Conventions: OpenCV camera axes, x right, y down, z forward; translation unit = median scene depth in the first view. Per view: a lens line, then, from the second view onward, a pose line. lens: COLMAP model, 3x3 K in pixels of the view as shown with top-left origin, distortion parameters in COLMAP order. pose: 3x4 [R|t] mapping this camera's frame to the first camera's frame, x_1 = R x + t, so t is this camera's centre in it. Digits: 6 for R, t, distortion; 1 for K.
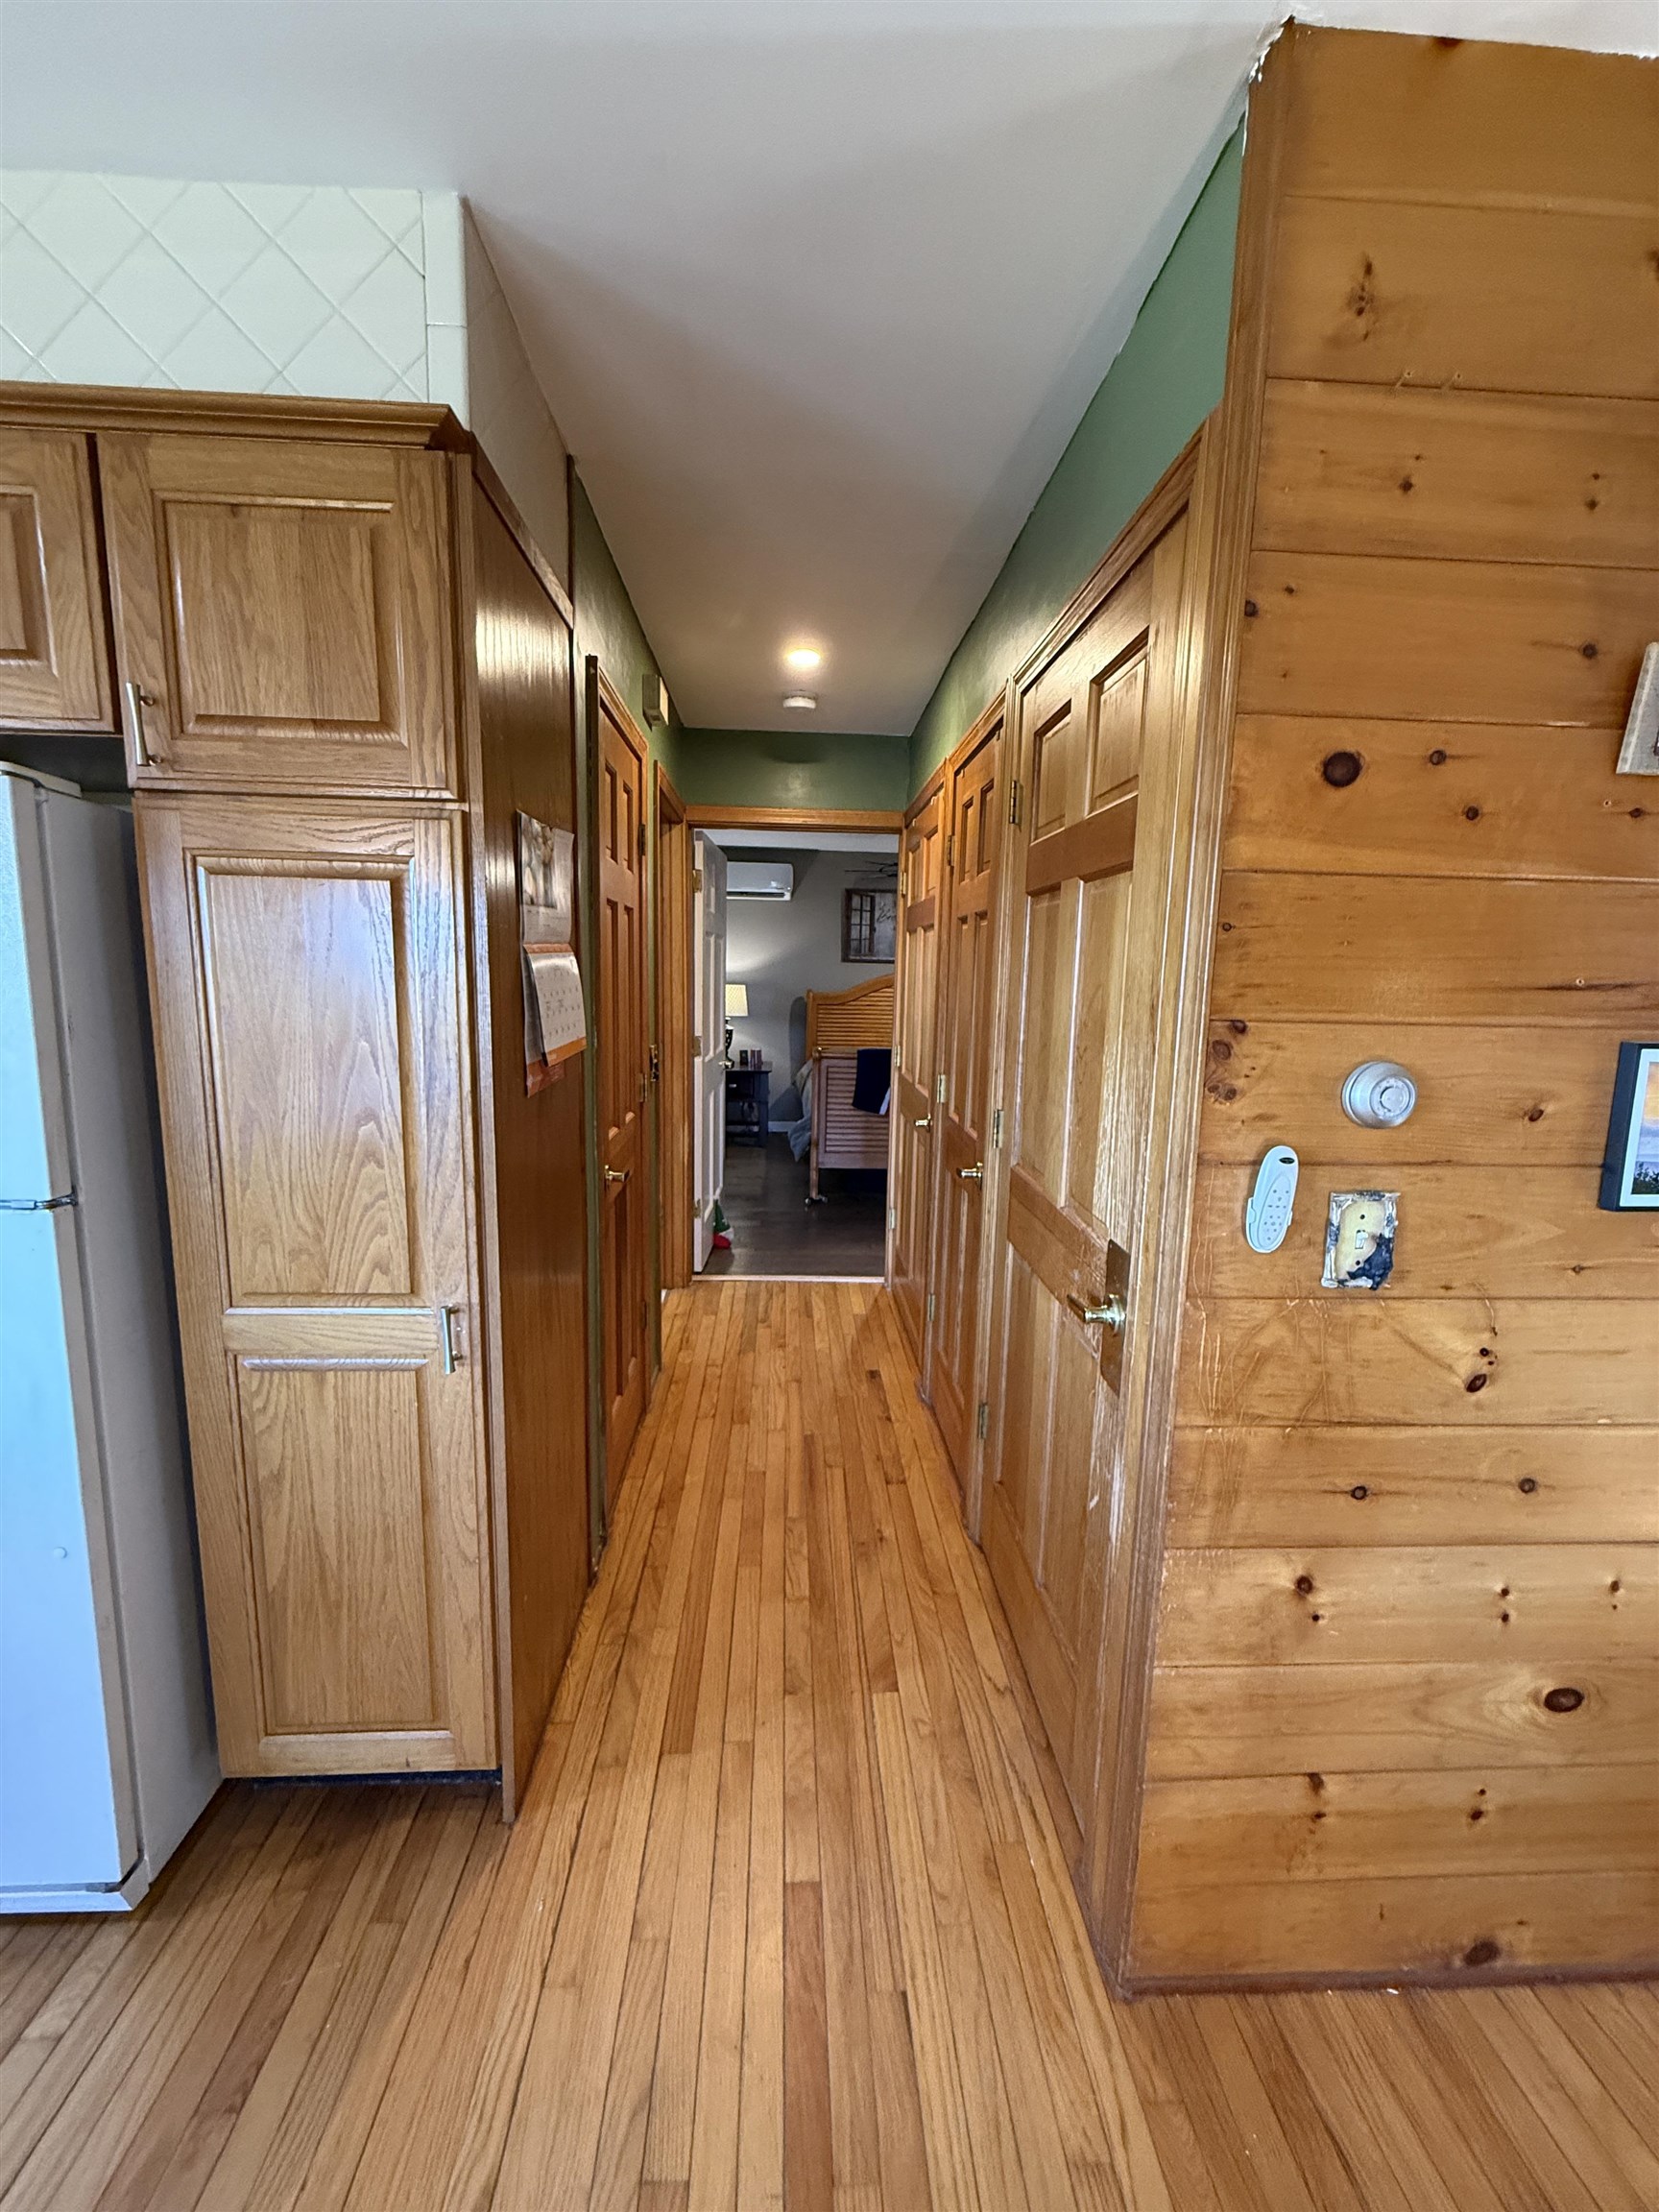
lens RADIAL K [[880.3, 0, 837.3], [0, 880.3, 1108.3], [0, 0, 1]] dist [0.000609, -0.000243]
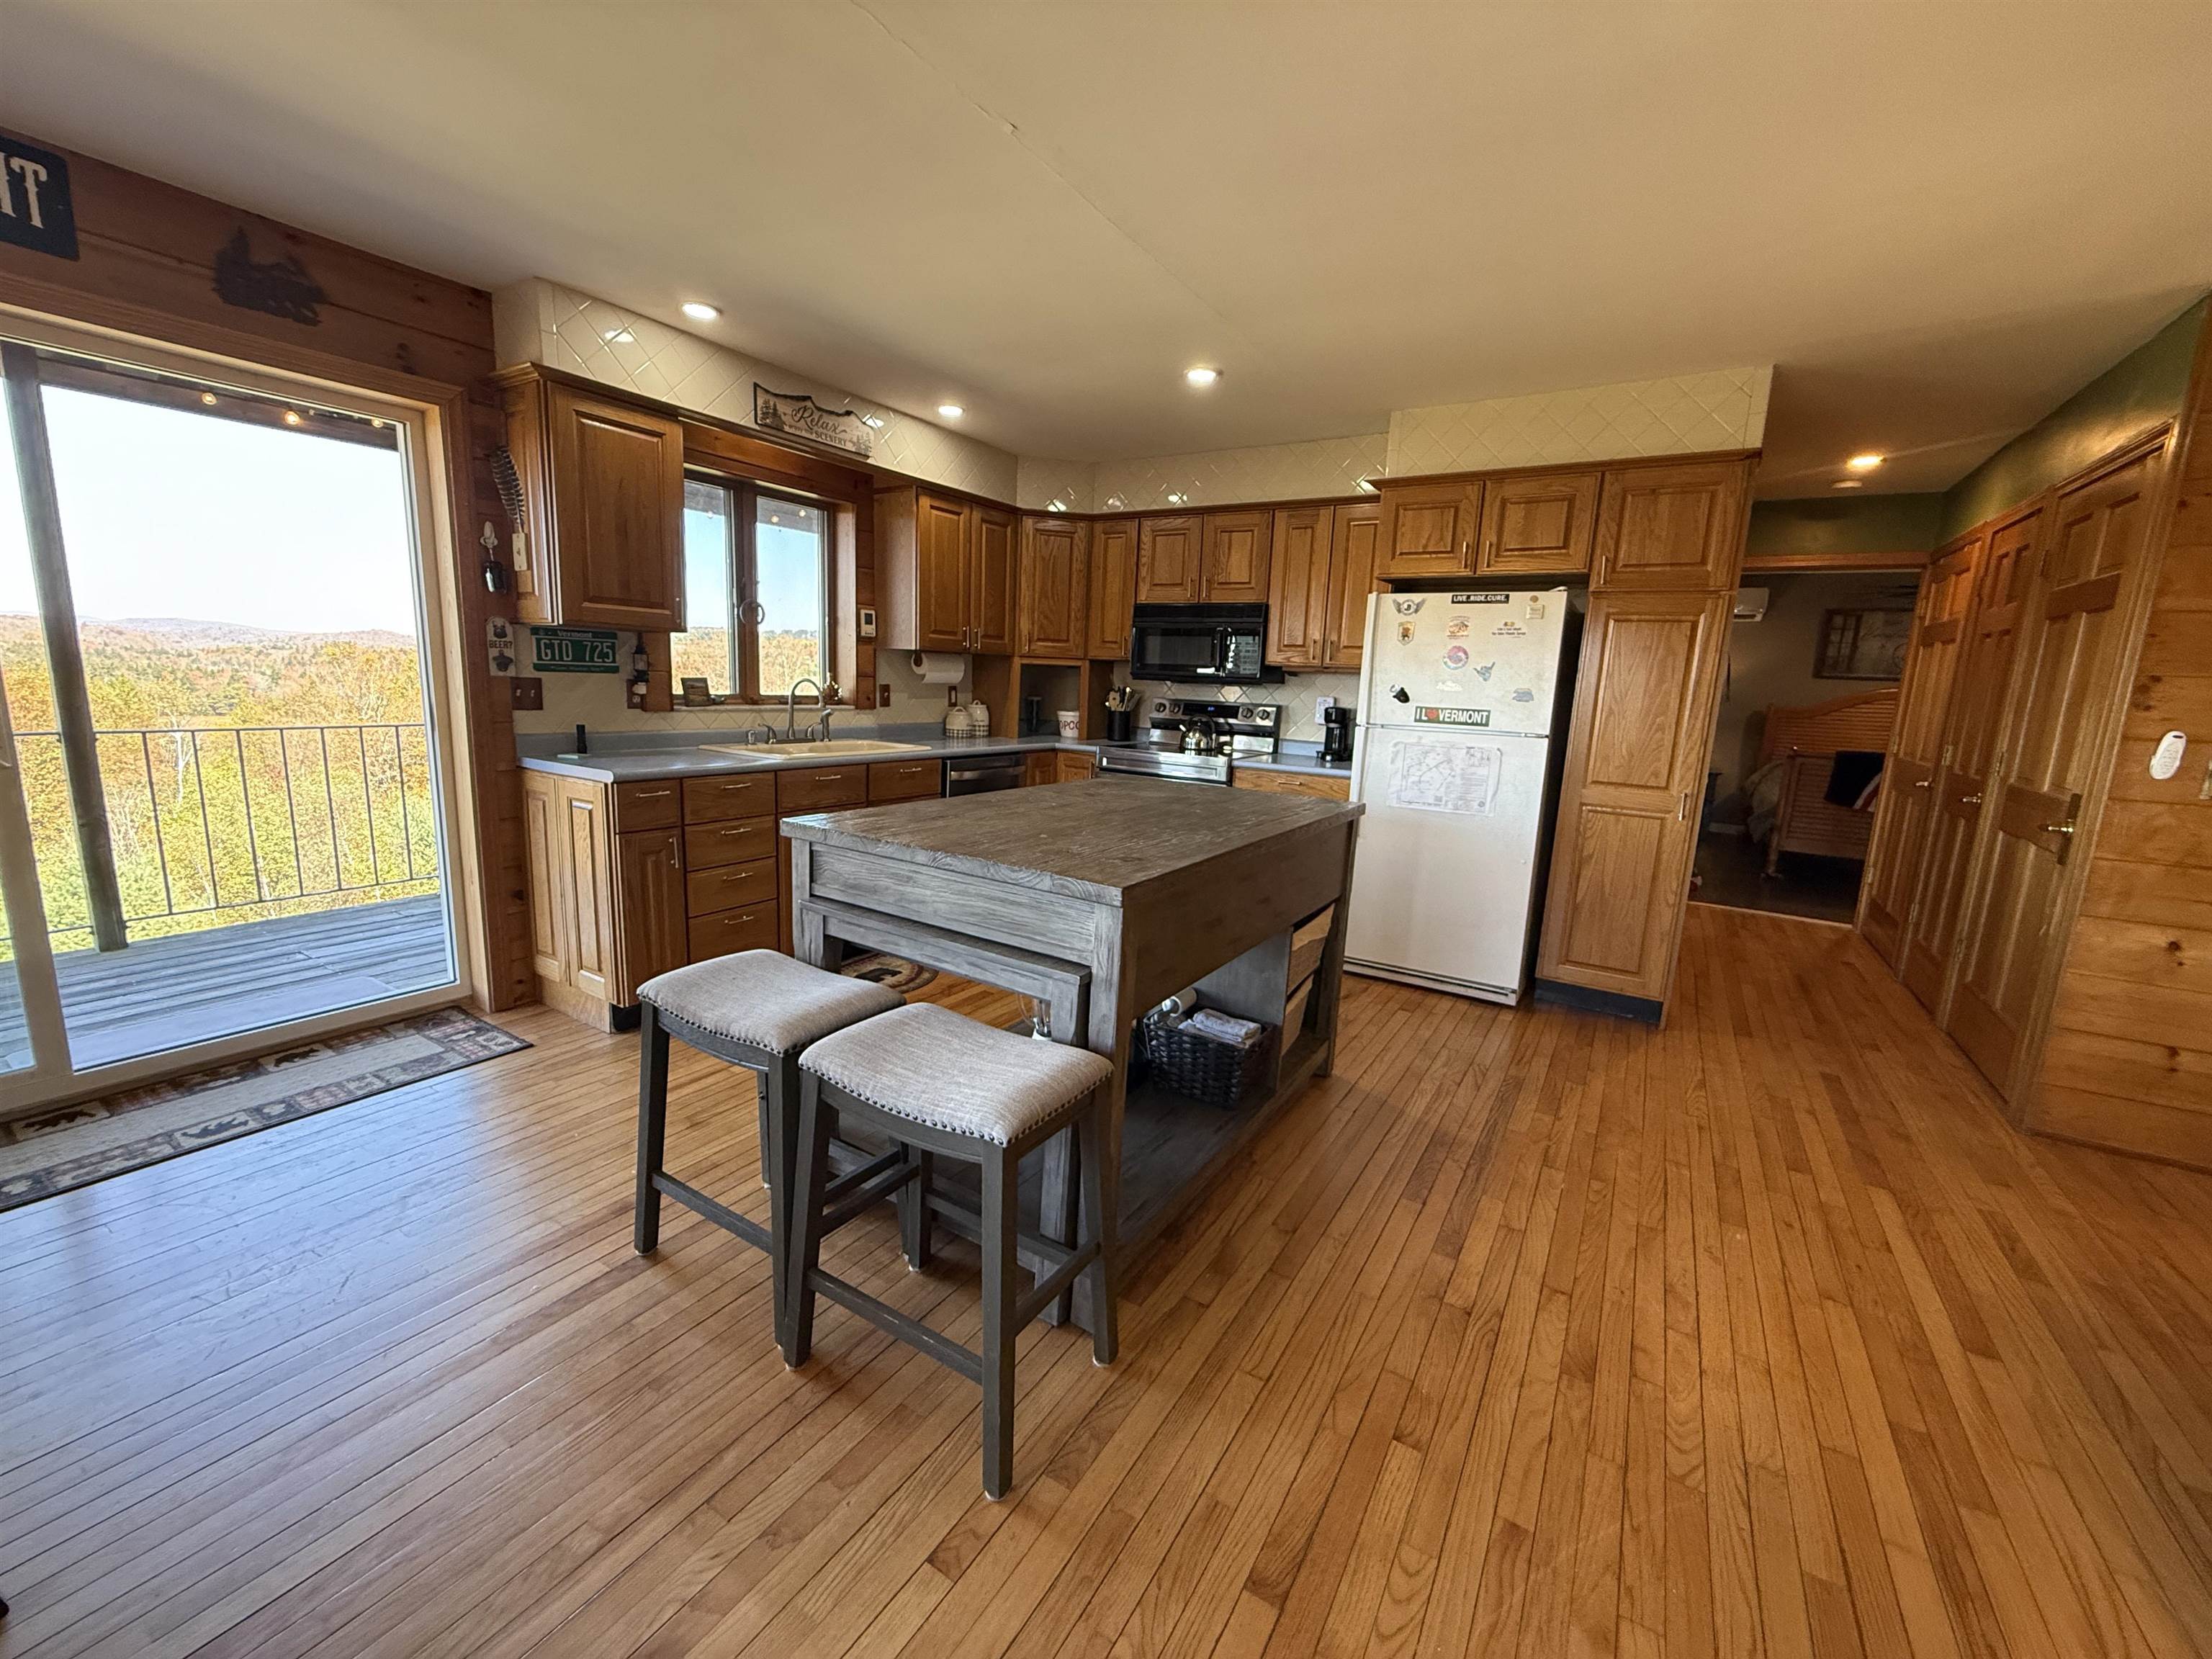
lens RADIAL K [[880.3, 0, 1103.7], [0, 880.3, 830.5], [0, 0, 1]] dist [0.000609, -0.000243]
pose [[0.811411, 0.111254, -0.573790, -0.226822], [-0.112478, 0.993089, 0.033496, 0.293320], [0.573551, 0.037360, 0.818317, -1.345407]]
